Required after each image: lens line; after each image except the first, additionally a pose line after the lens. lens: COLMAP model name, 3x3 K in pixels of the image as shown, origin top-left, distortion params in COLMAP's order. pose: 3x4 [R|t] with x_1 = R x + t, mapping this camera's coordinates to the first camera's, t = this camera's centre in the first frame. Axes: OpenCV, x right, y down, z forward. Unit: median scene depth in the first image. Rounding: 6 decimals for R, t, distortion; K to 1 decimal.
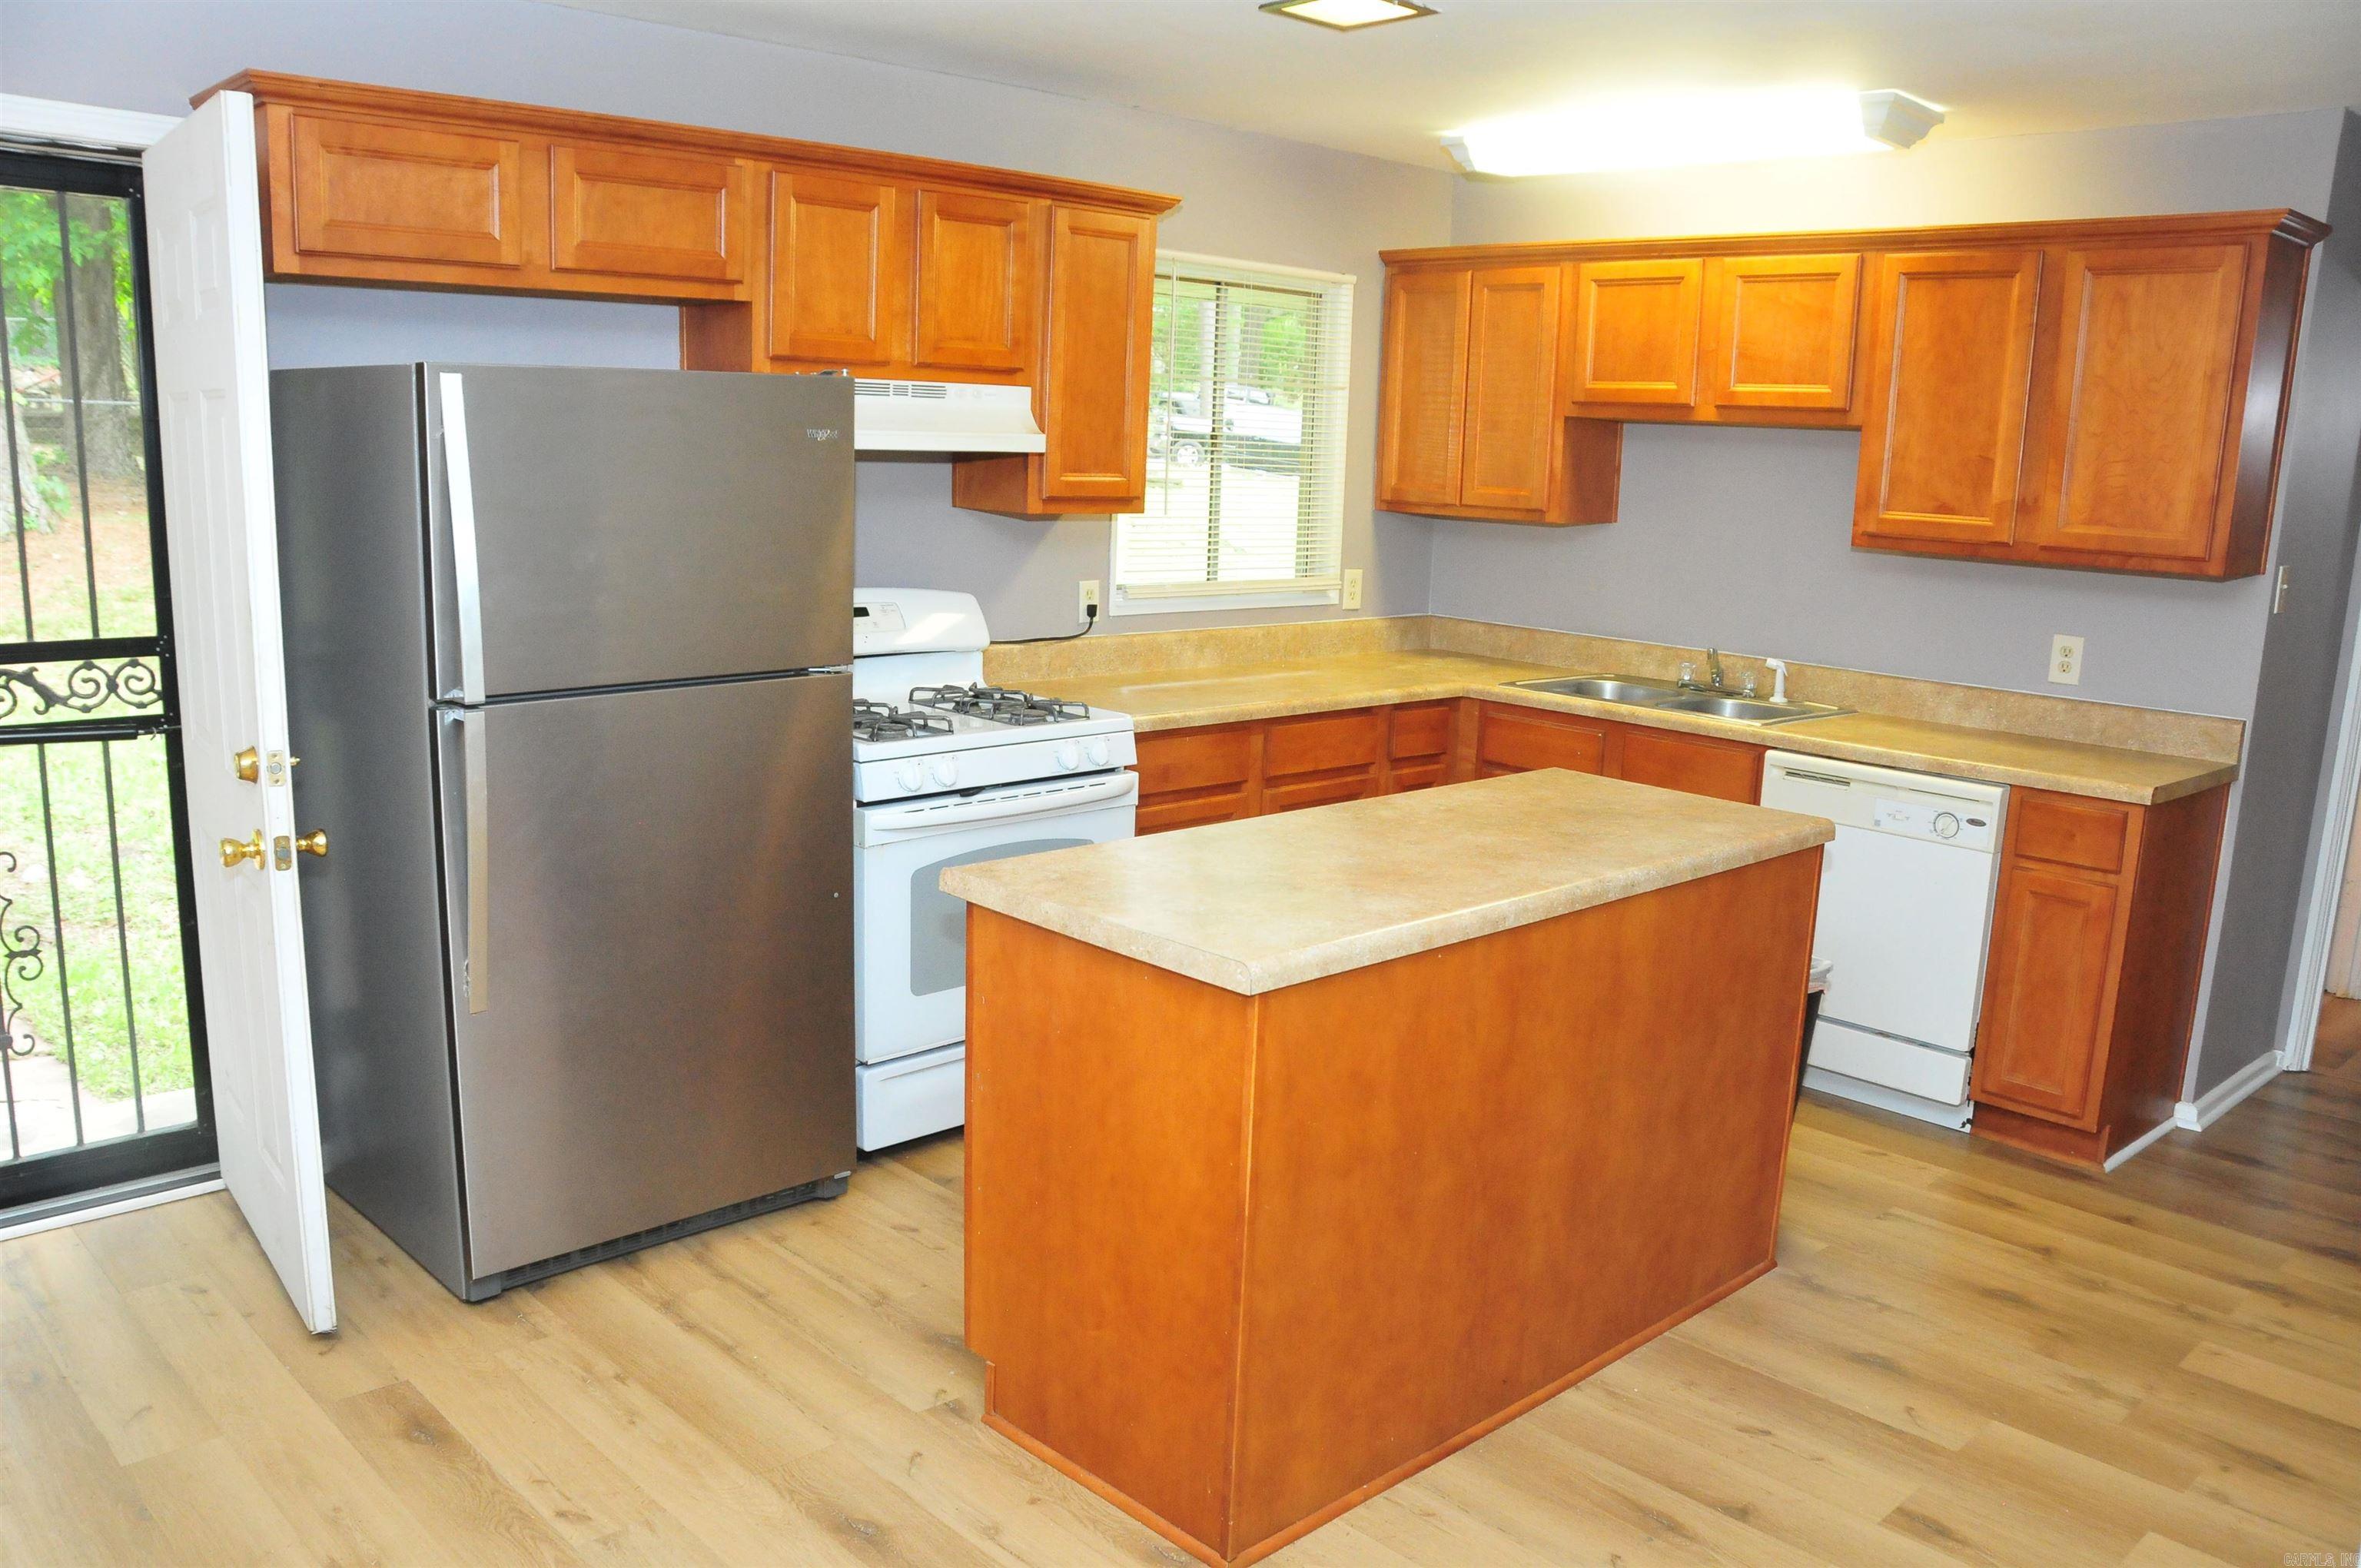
lens RADIAL K [[1848.0, 0, 1171.2], [0, 1848.0, 845.6], [0, 0, 1]] dist [-0.162618, 0.120449]
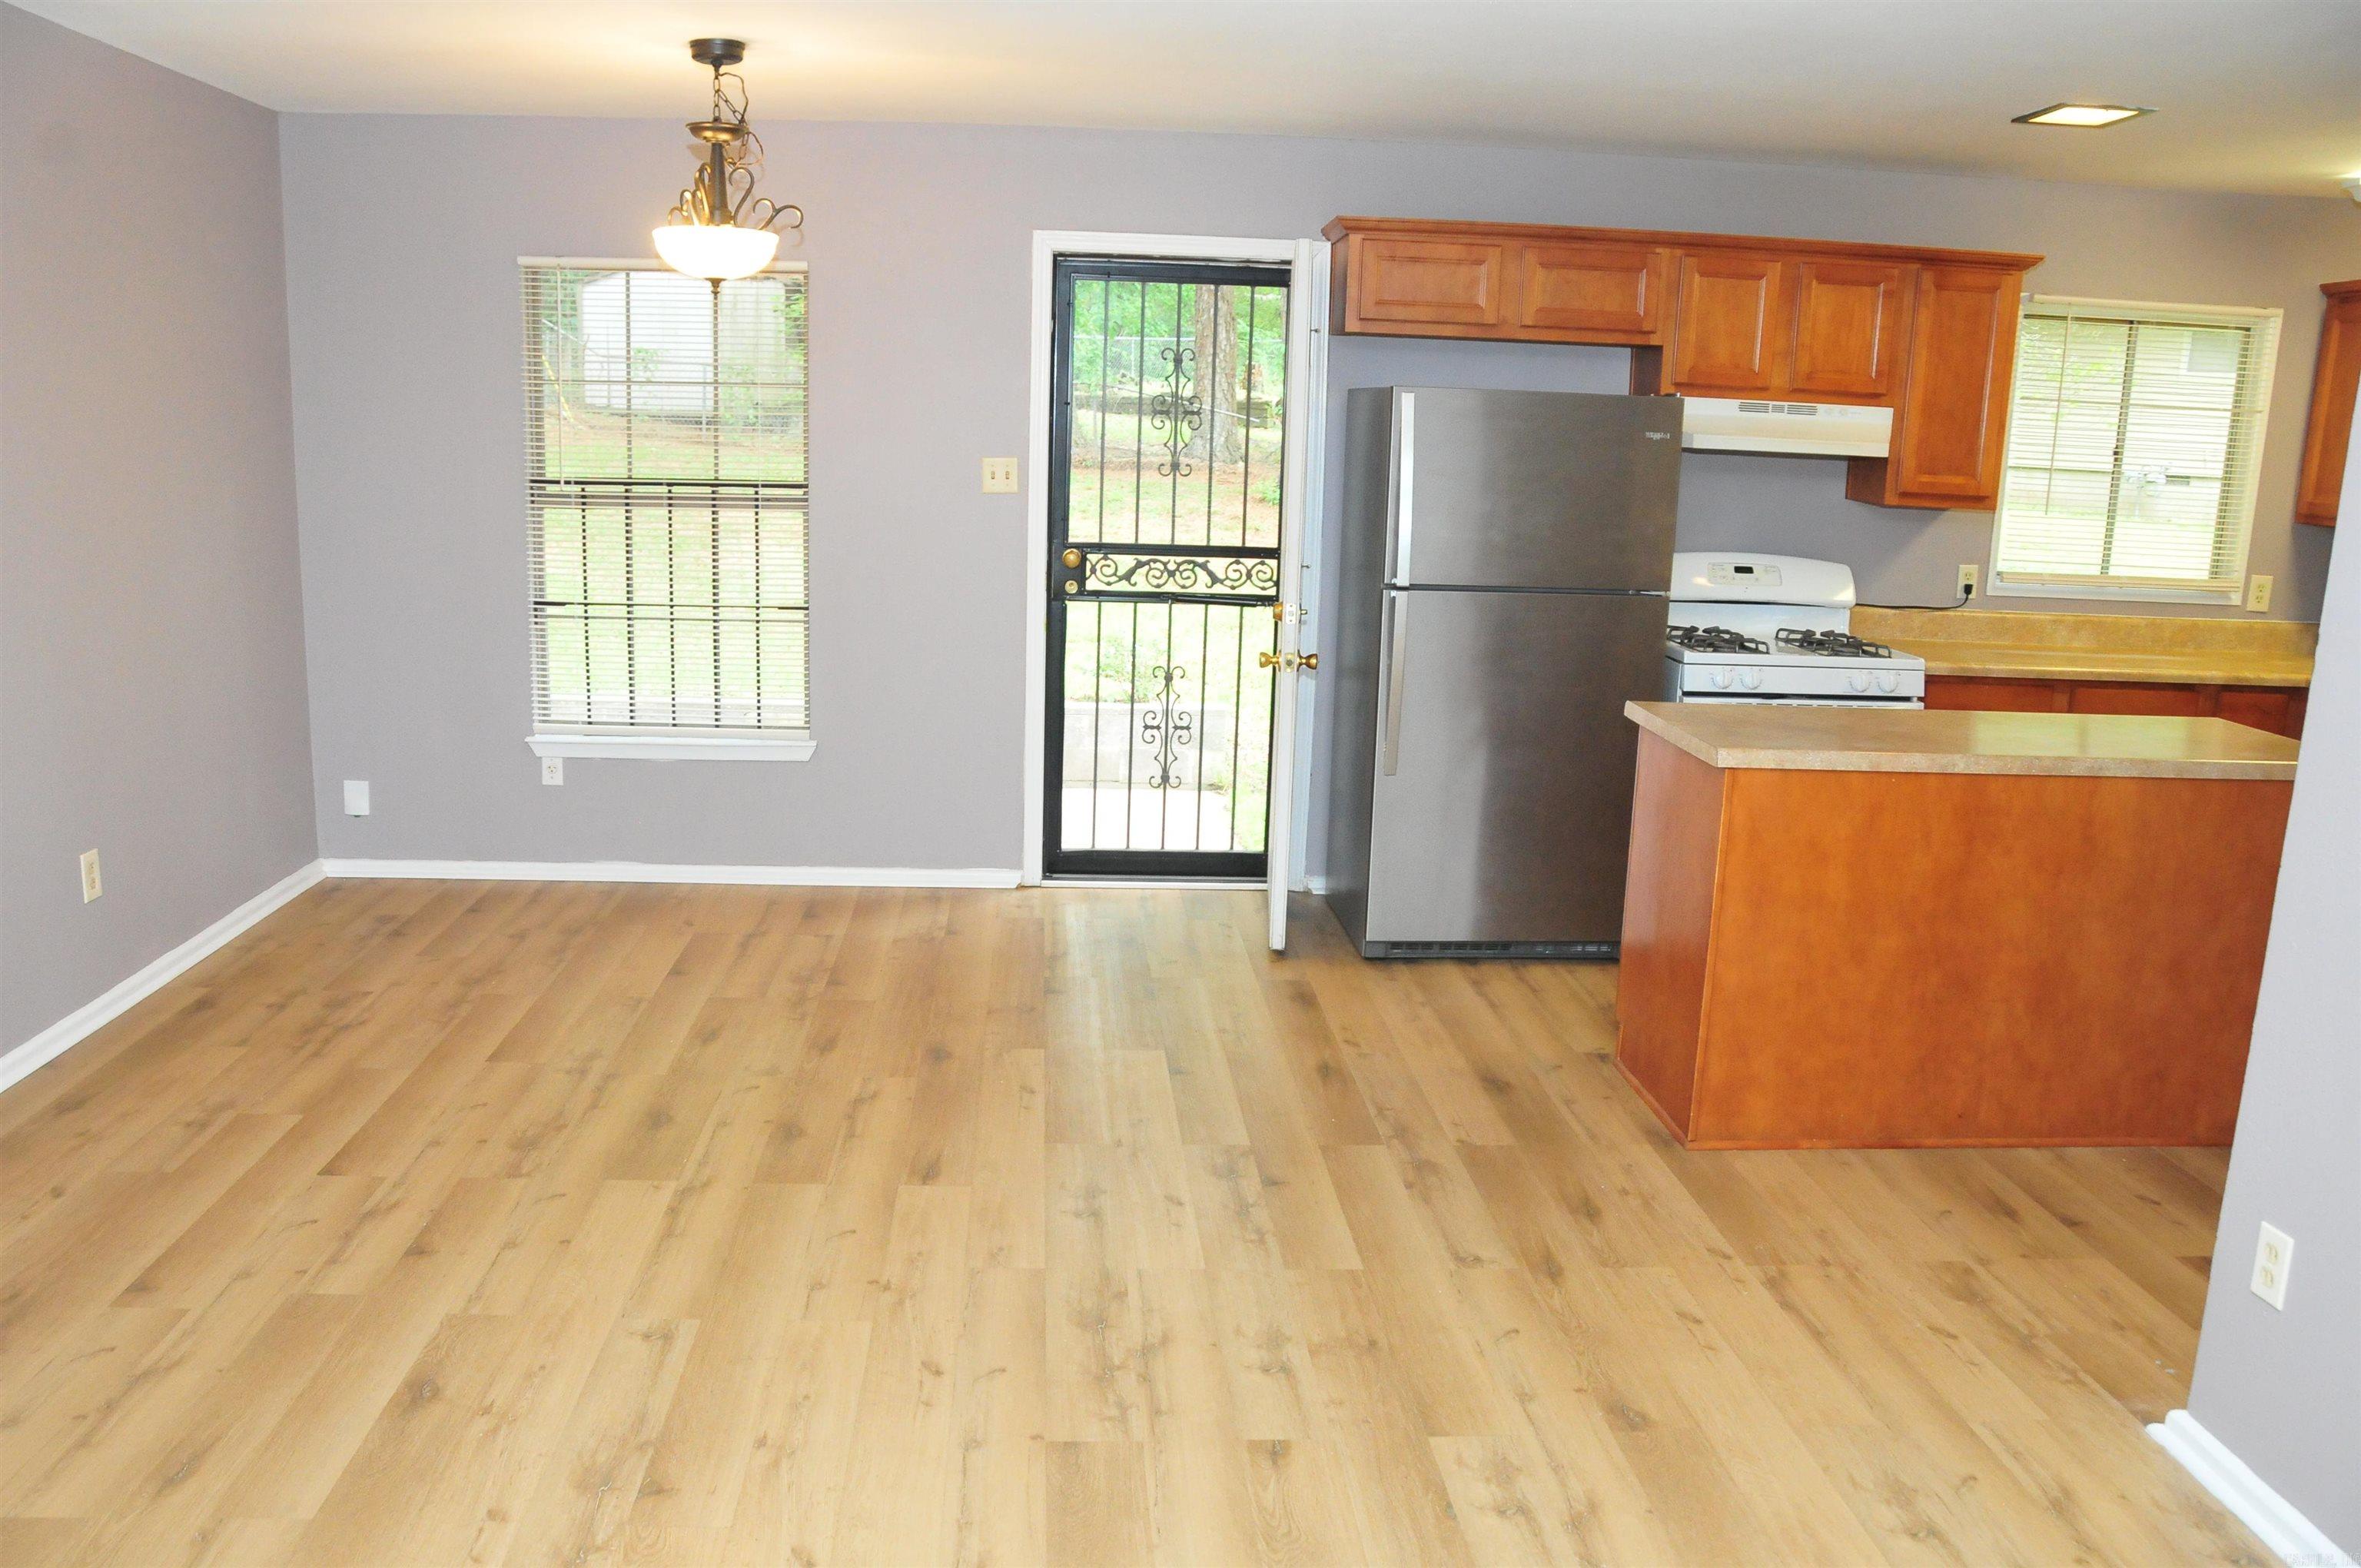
lens RADIAL K [[1848.0, 0, 1171.2], [0, 1848.0, 845.6], [0, 0, 1]] dist [-0.162618, 0.120449]
pose [[0.768040, 0.134916, -0.626029, 0.390964], [-0.141604, 0.989137, 0.039444, 0.086914], [0.624550, 0.058354, 0.778802, -0.322985]]
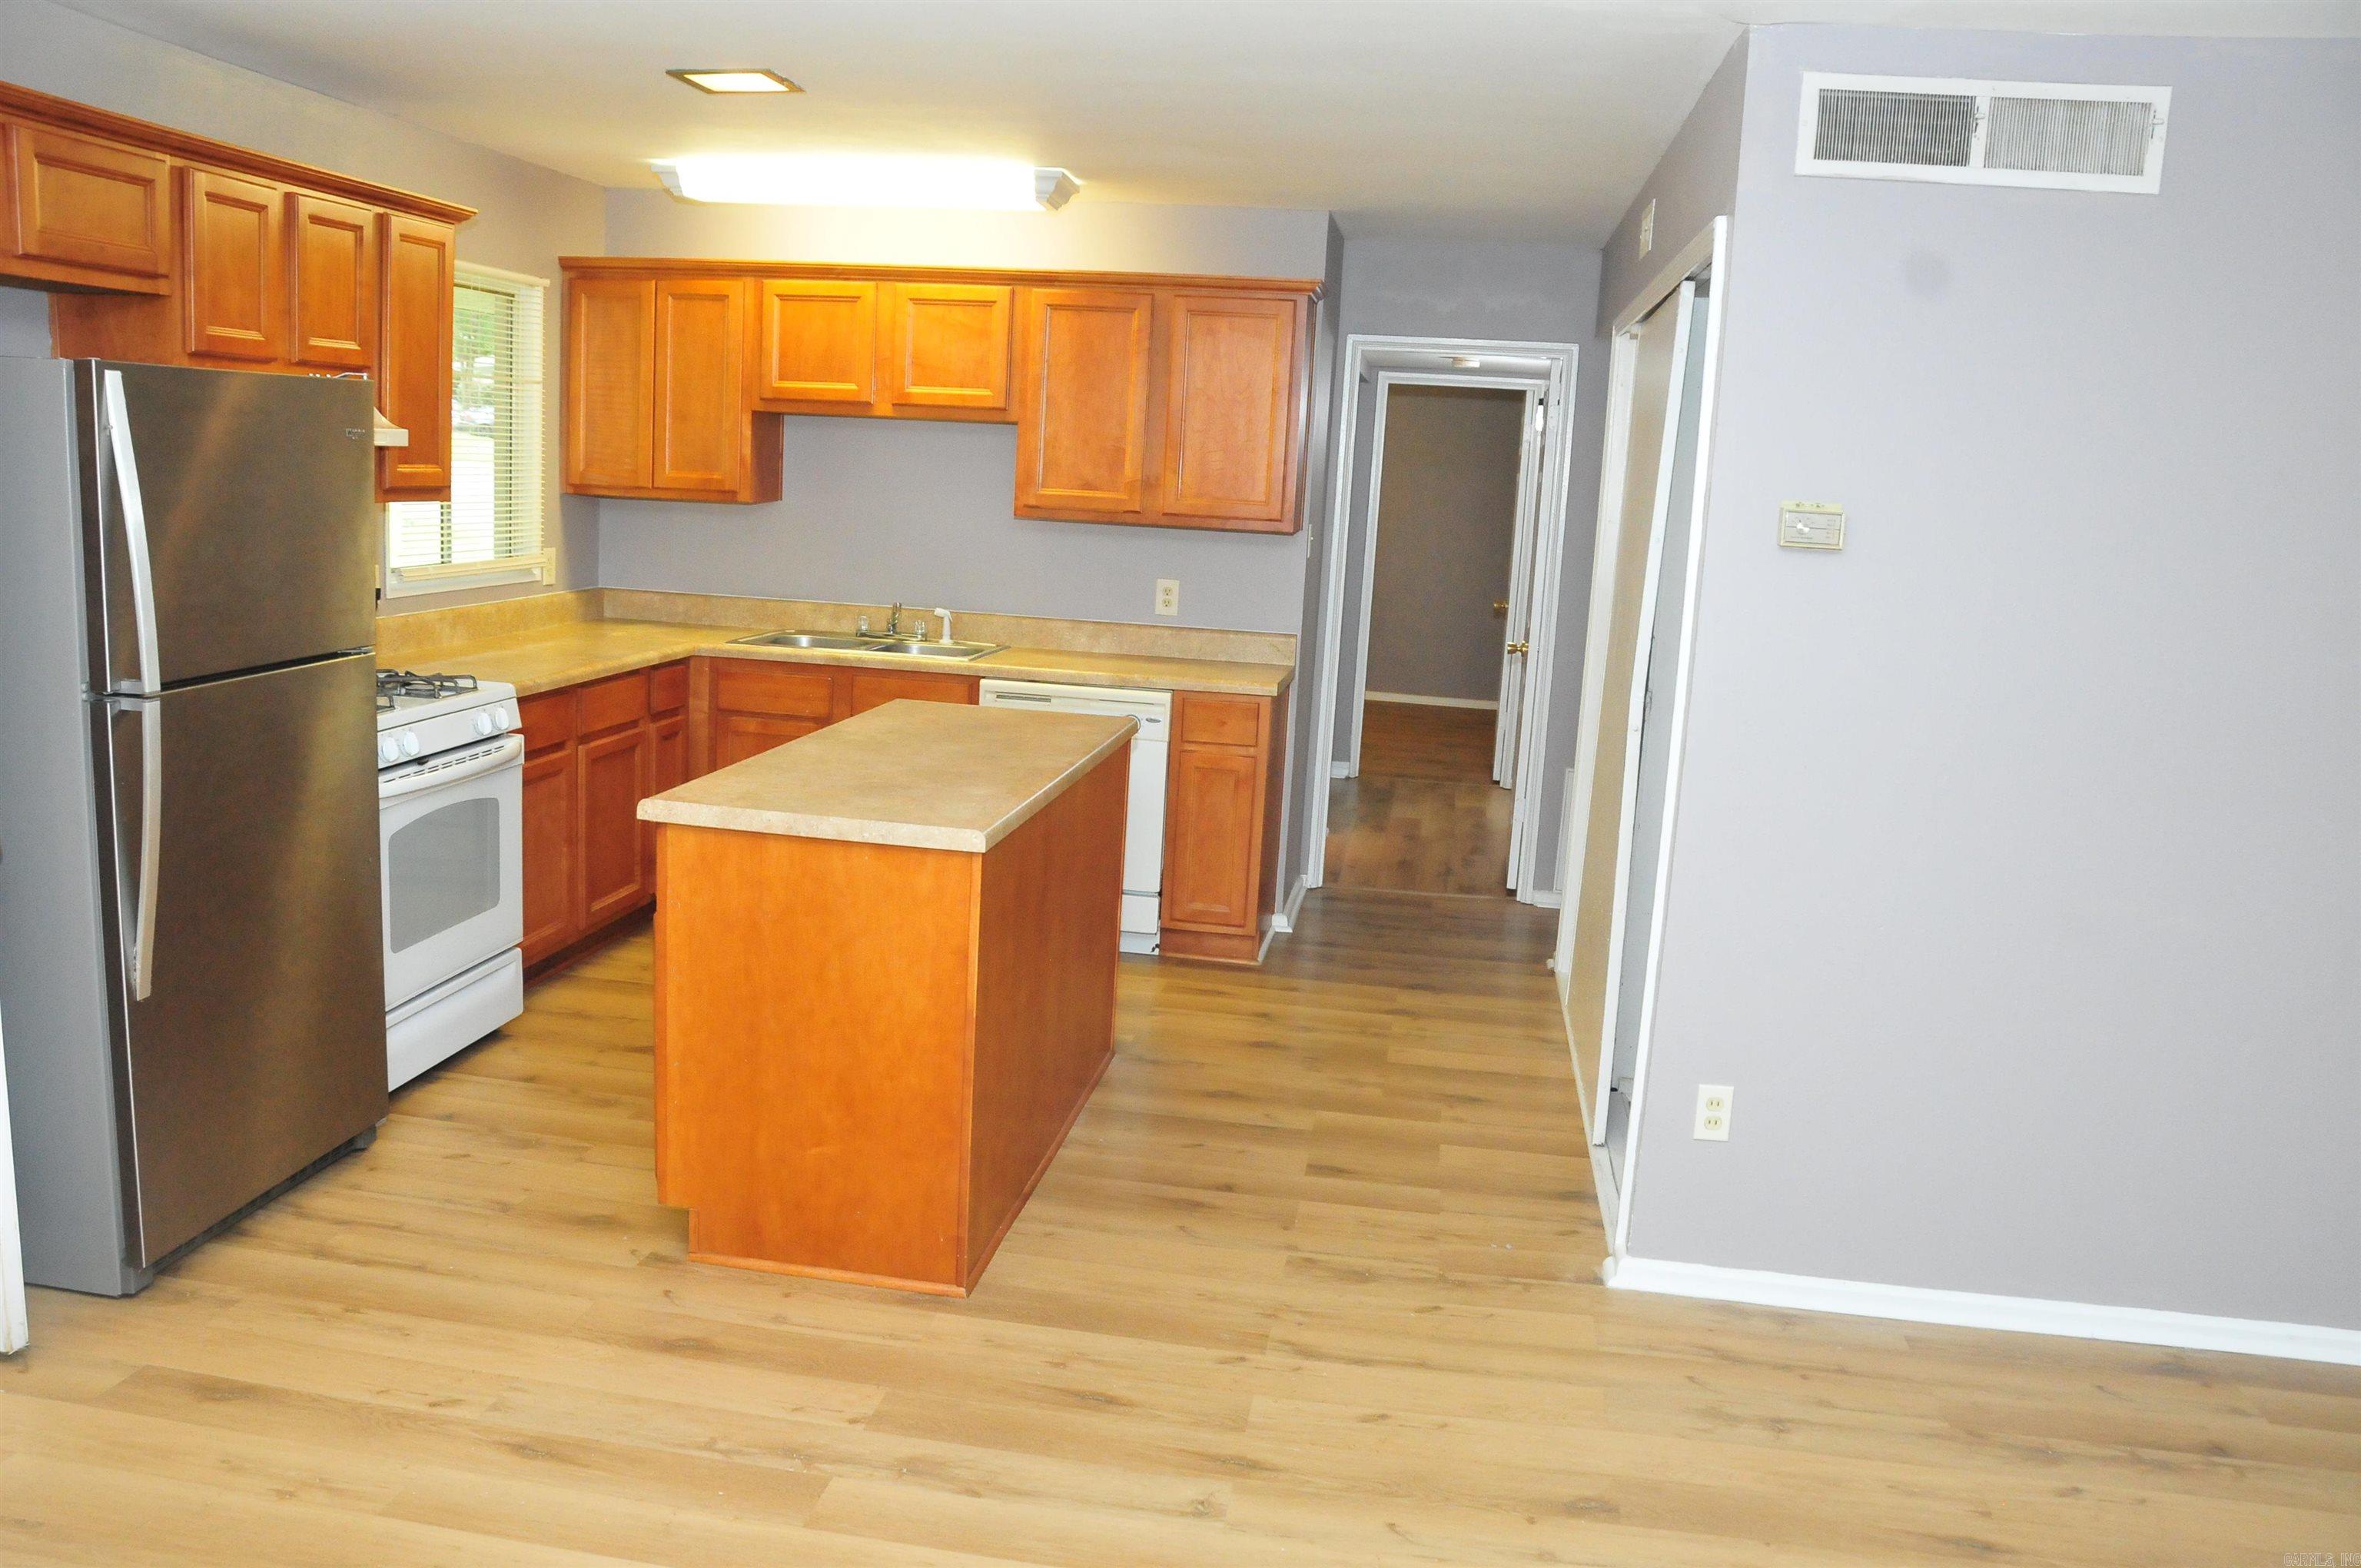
lens RADIAL K [[1848.0, 0, 1171.2], [0, 1848.0, 845.6], [0, 0, 1]] dist [-0.162618, 0.120449]
pose [[0.792906, -0.112420, 0.598884, -0.377532], [0.101571, 0.993468, 0.052013, 0.009956], [-0.600819, 0.019588, 0.799145, -0.109321]]
